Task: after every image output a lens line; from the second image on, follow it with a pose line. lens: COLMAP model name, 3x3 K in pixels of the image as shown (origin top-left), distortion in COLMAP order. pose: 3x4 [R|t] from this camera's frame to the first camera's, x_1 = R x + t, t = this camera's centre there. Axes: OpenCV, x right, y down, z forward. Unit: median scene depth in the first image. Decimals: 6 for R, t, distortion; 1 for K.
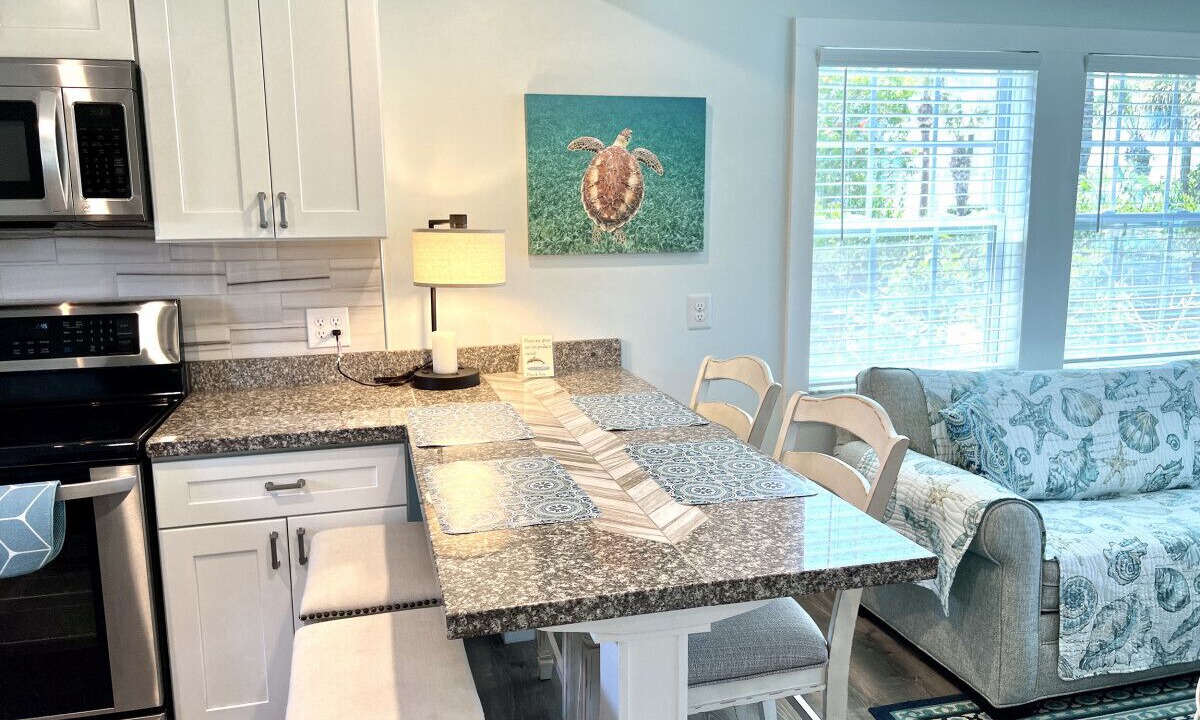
lens RADIAL K [[908.0, 0, 588.5], [0, 908.0, 357.5], [0, 0, 1]] dist [0.098552, -0.097999]
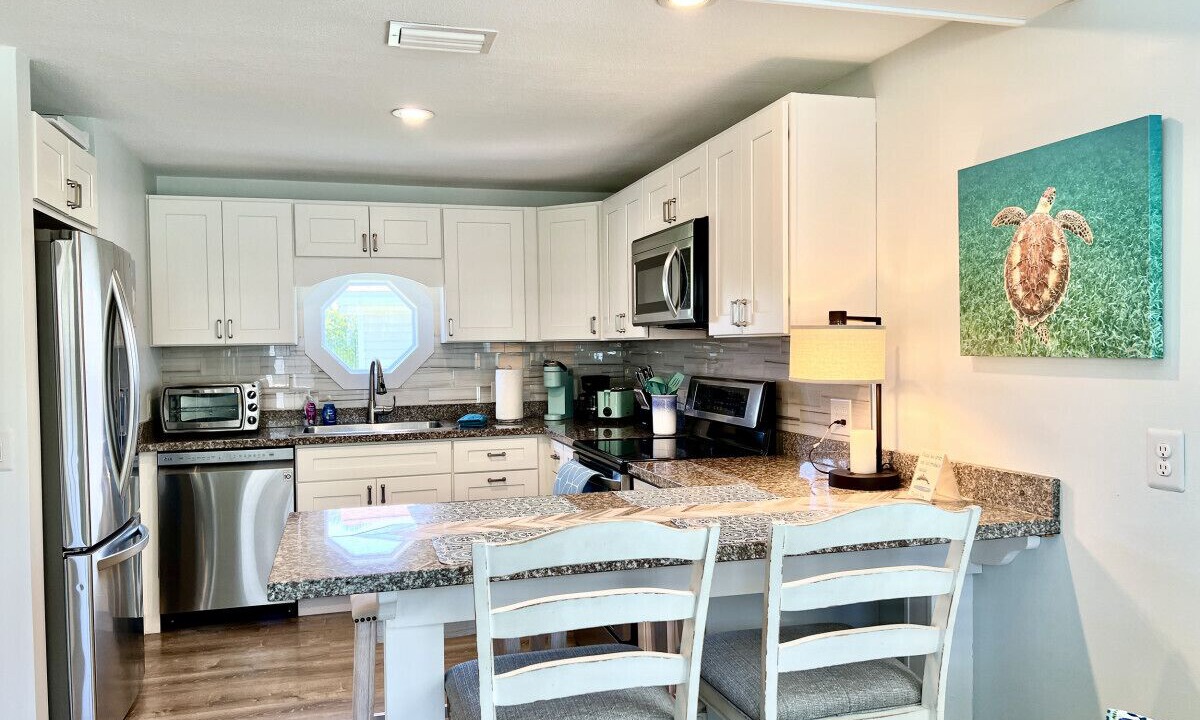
lens RADIAL K [[908.0, 0, 588.5], [0, 908.0, 357.5], [0, 0, 1]] dist [0.098552, -0.097999]
pose [[0.007003, 0.021348, -0.999748, 0.772253], [-0.158630, 0.987136, 0.019968, -0.073039], [0.987313, 0.158450, 0.010300, 0.647981]]
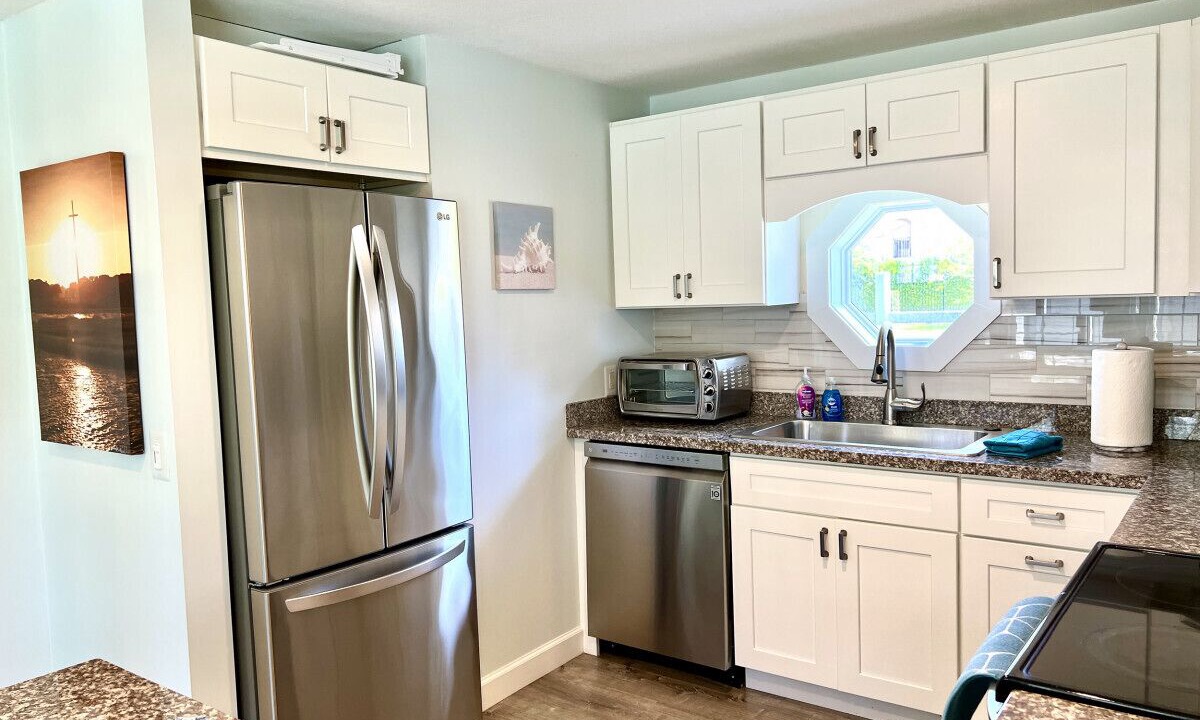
lens RADIAL K [[908.0, 0, 588.5], [0, 908.0, 357.5], [0, 0, 1]] dist [0.098552, -0.097999]
pose [[-0.784534, 0.074656, -0.615576, 0.037587], [-0.069573, 0.975860, 0.207019, -0.136965], [0.616171, 0.205241, -0.760401, 0.890156]]
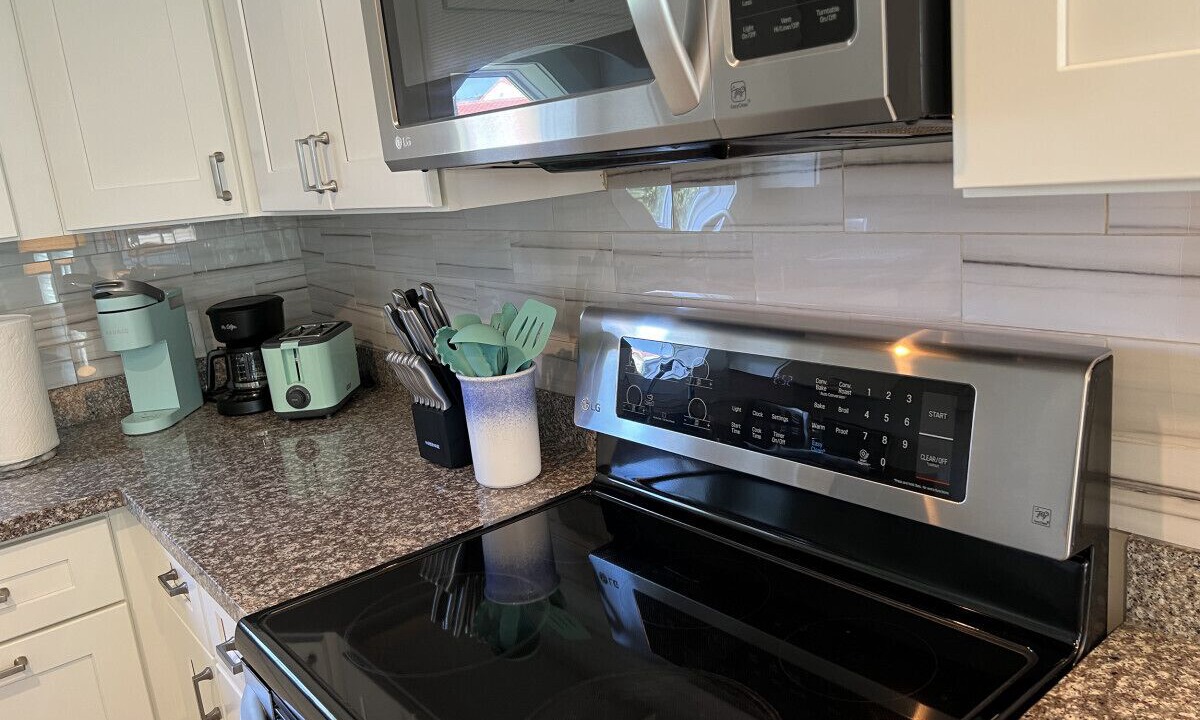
lens RADIAL K [[908.0, 0, 588.5], [0, 908.0, 357.5], [0, 0, 1]] dist [0.098552, -0.097999]
pose [[0.404261, 0.167326, -0.899208, -0.205999], [-0.059228, 0.985849, 0.156821, -0.091452], [0.912724, -0.010139, 0.408451, 0.636117]]
